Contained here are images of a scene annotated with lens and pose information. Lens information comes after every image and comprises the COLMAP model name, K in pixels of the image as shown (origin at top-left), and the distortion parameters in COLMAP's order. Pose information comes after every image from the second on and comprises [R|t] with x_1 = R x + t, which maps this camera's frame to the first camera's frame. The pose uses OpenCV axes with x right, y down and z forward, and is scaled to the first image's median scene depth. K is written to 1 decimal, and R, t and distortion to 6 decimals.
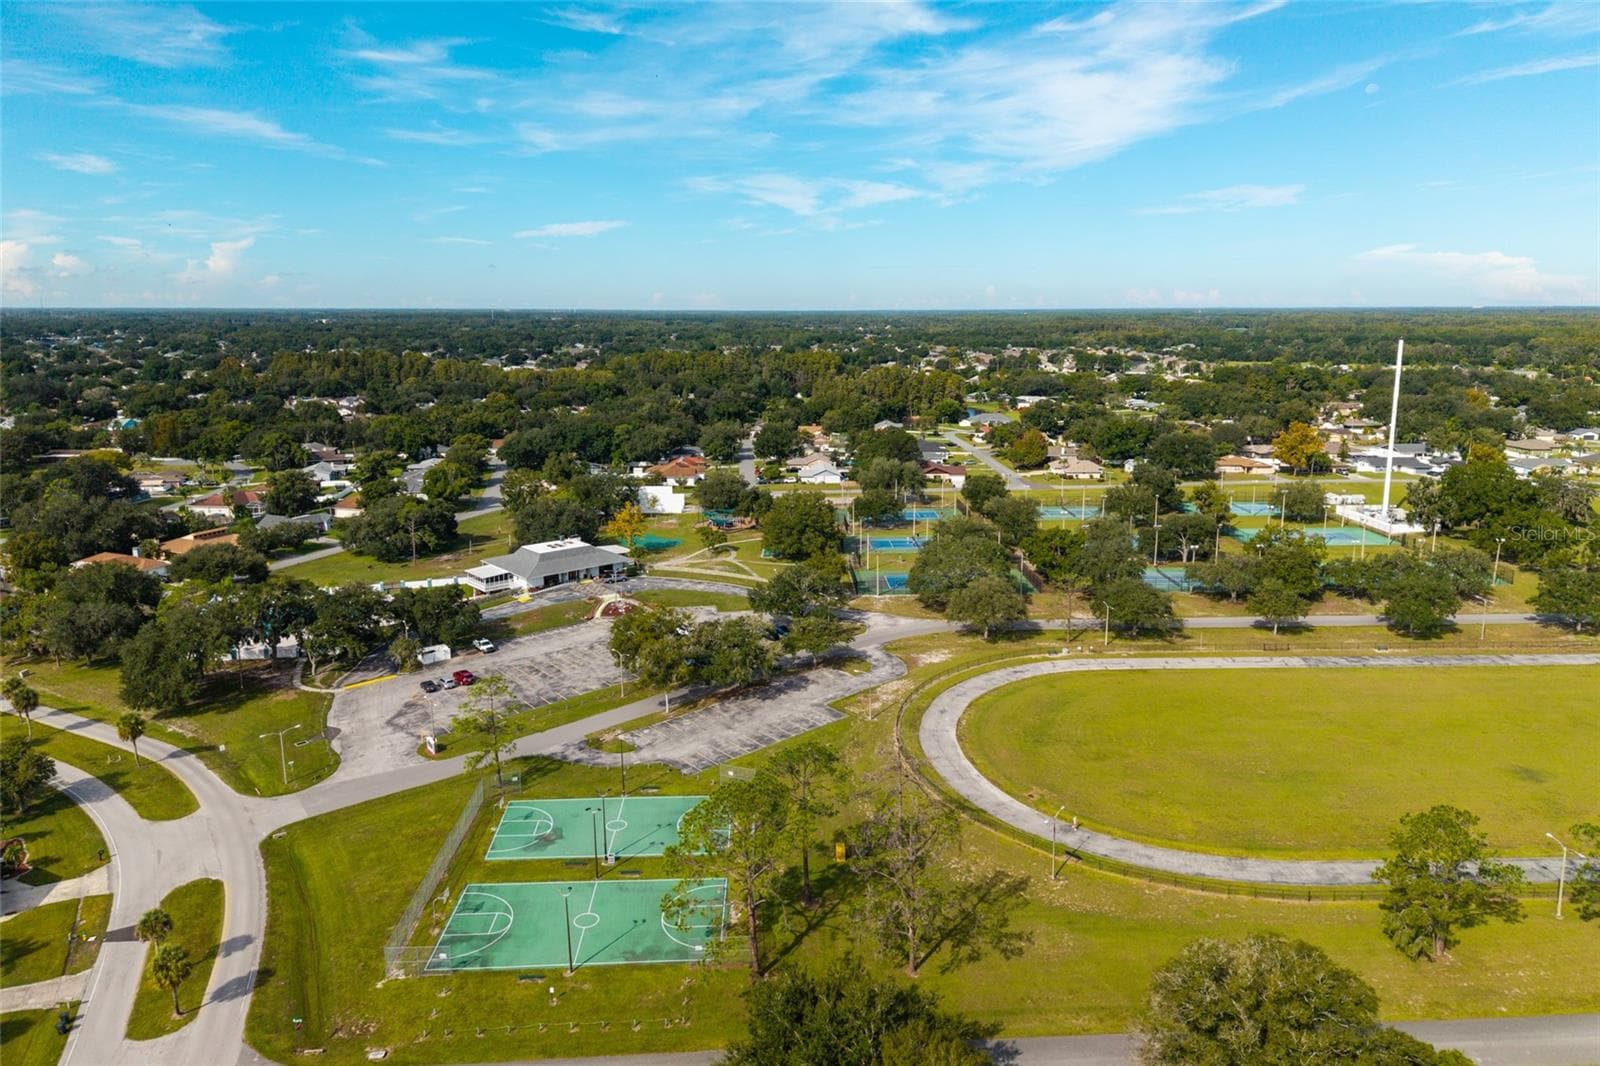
lens RADIAL K [[1152.5, 0, 814.8], [0, 1152.5, 532.0], [0, 0, 1]] dist [0.056743, -0.039609]
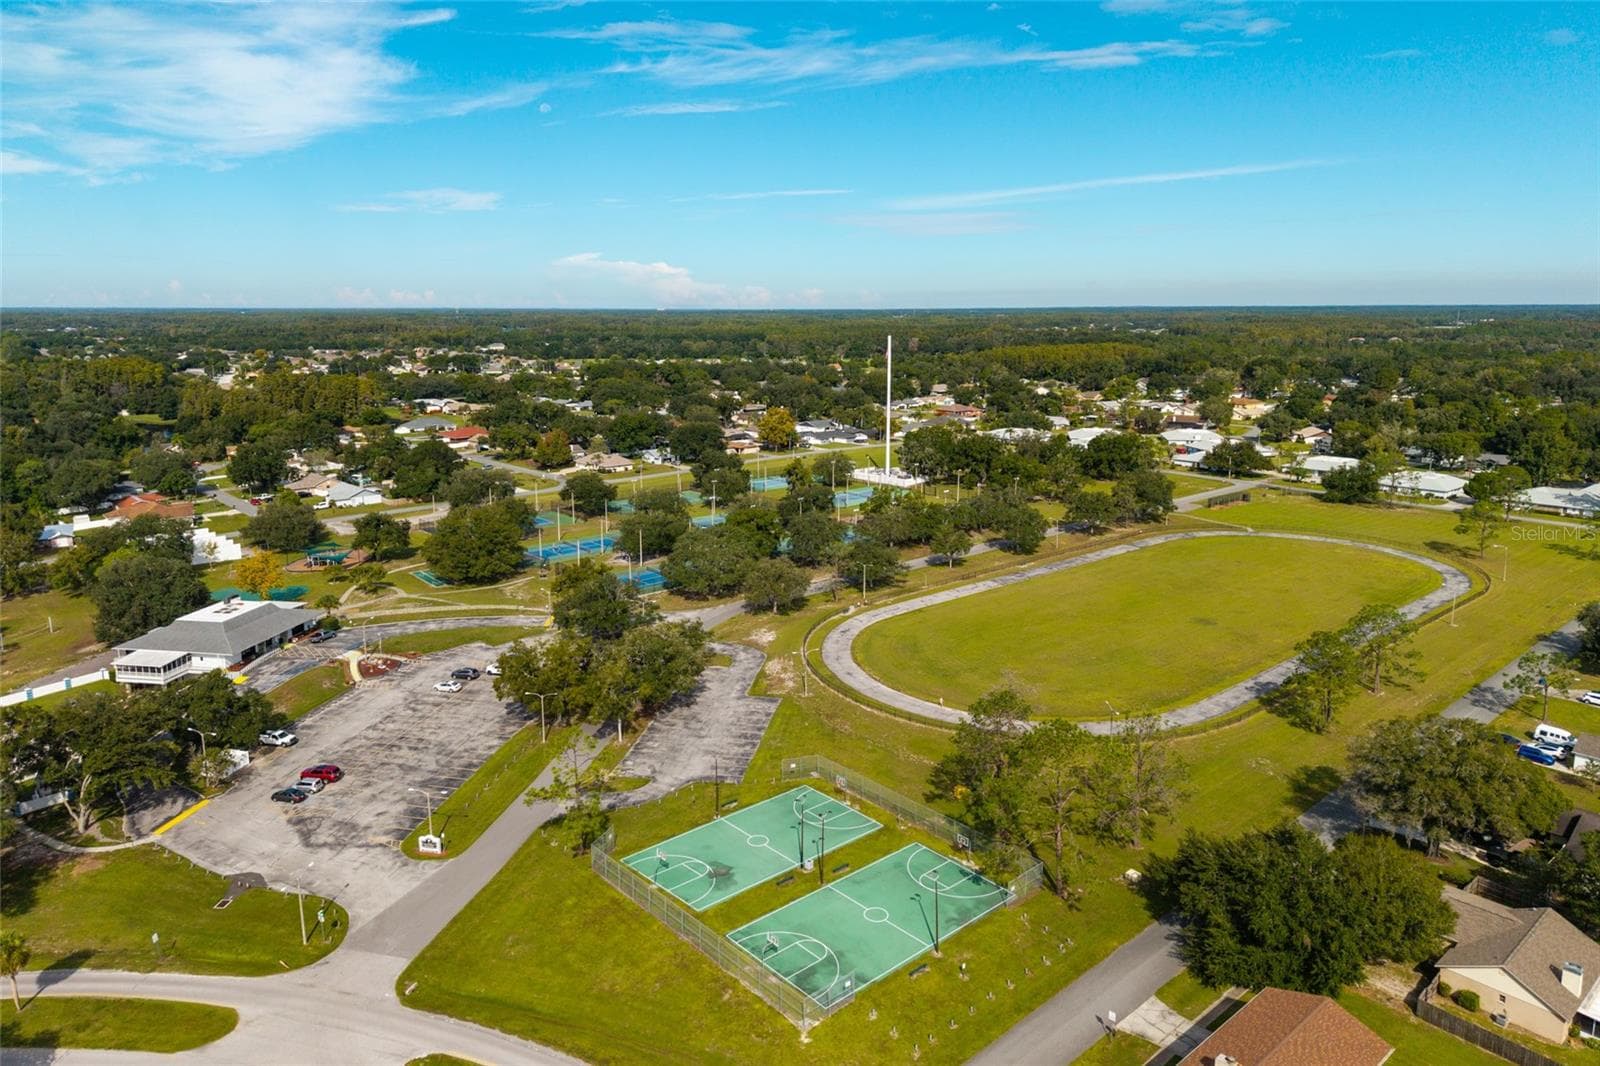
lens RADIAL K [[1152.5, 0, 823.4], [0, 1152.5, 524.2], [0, 0, 1]] dist [0.056743, -0.039609]
pose [[0.738091, -0.127222, 0.662599, -0.104081], [0.131626, 0.990343, 0.043528, -0.006358], [-0.661738, 0.055088, 0.747709, 0.031203]]
